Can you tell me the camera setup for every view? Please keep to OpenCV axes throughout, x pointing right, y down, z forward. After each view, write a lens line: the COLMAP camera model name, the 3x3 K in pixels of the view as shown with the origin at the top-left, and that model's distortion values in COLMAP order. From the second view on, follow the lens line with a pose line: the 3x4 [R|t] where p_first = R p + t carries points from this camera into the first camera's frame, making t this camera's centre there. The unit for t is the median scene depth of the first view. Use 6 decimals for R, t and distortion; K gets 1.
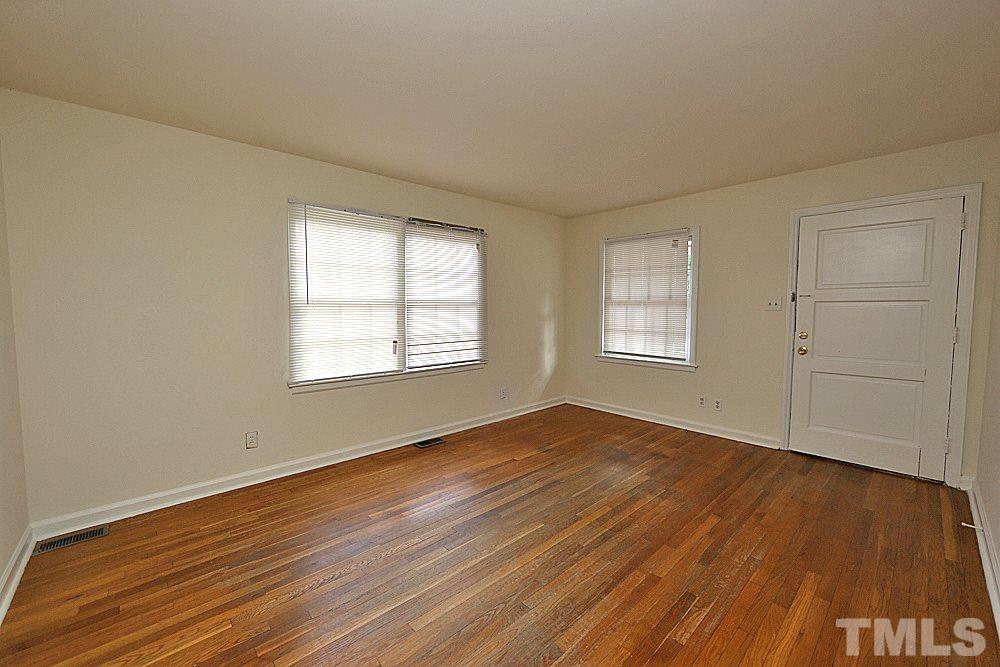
lens RADIAL K [[392.4, 0, 506.2], [0, 392.4, 330.5], [0, 0, 1]] dist [0.001796, 0.000267]
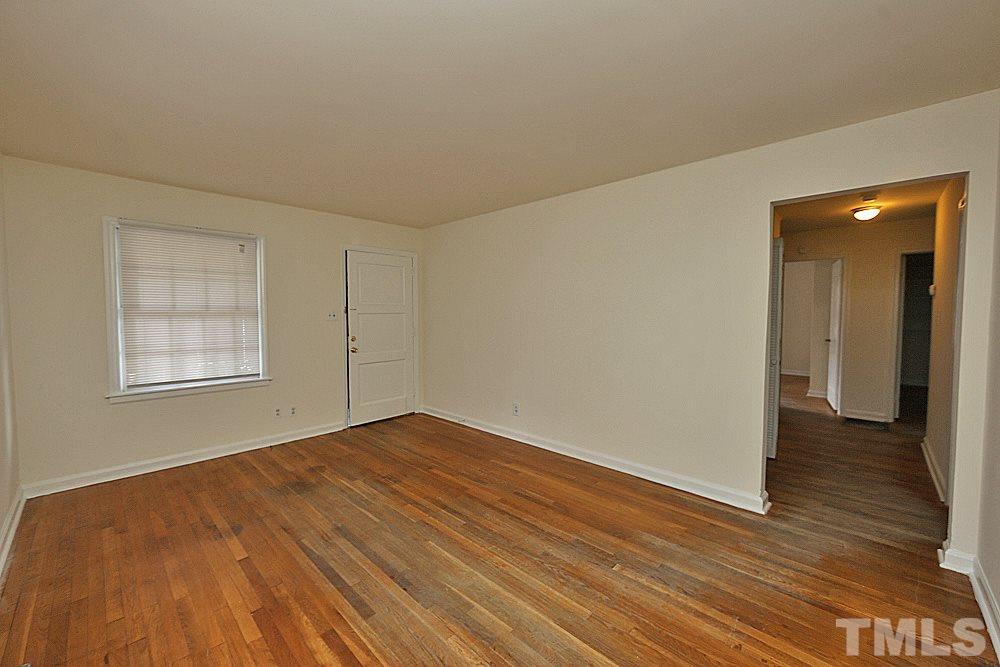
lens RADIAL K [[392.4, 0, 479.7], [0, 392.4, 327.9], [0, 0, 1]] dist [0.001796, 0.000267]
pose [[-0.018112, -0.036522, 0.999169, -0.488567], [0.061136, 0.997422, 0.037567, -0.039423], [-0.997965, 0.061765, -0.015832, 0.477777]]
